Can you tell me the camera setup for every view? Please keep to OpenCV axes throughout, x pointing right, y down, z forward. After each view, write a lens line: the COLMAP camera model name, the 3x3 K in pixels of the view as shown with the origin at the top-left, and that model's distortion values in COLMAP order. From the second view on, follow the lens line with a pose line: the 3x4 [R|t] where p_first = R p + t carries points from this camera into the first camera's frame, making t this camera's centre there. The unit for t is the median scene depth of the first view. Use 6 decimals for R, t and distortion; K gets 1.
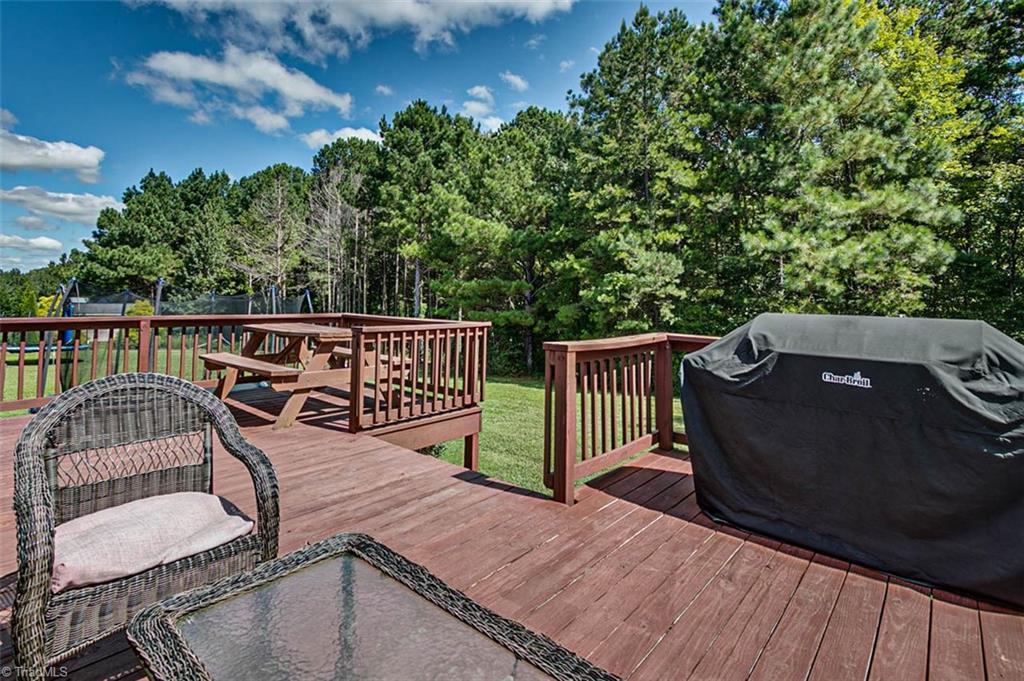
lens RADIAL K [[485.8, 0, 508.1], [0, 485.8, 311.6], [0, 0, 1]] dist [-0.004374, -0.000115]
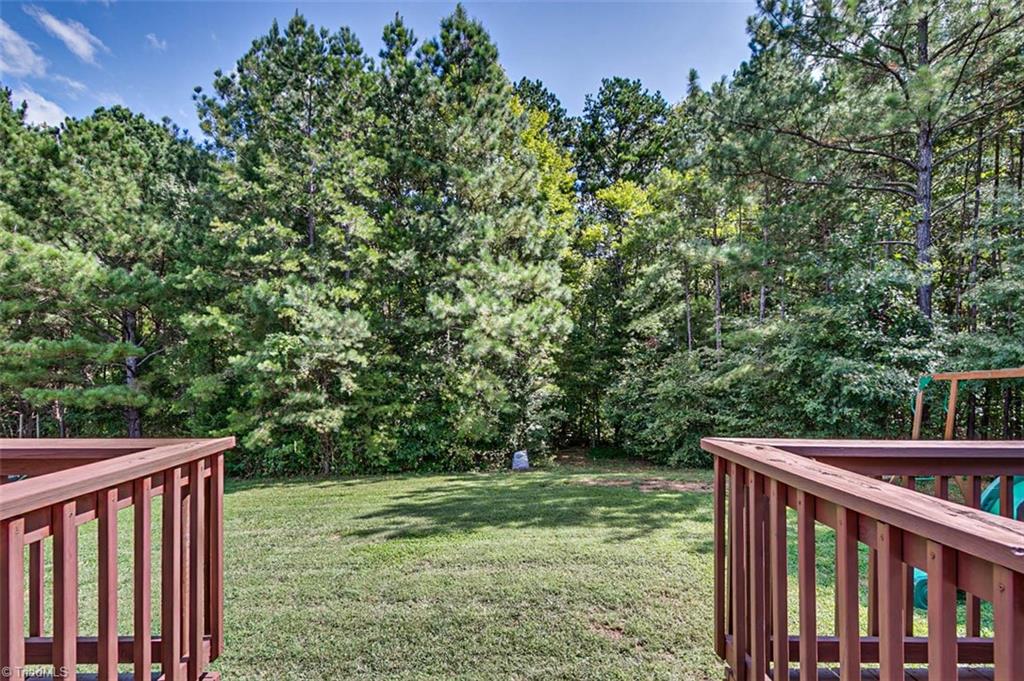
lens RADIAL K [[506.1, 0, 510.1], [0, 506.1, 380.3], [0, 0, 1]] dist [-0.005609, -0.000360]
pose [[0.761388, -0.031826, 0.647515, -0.029826], [0.029127, 0.999465, 0.014876, -0.005675], [-0.647642, 0.007534, 0.761908, 0.128107]]
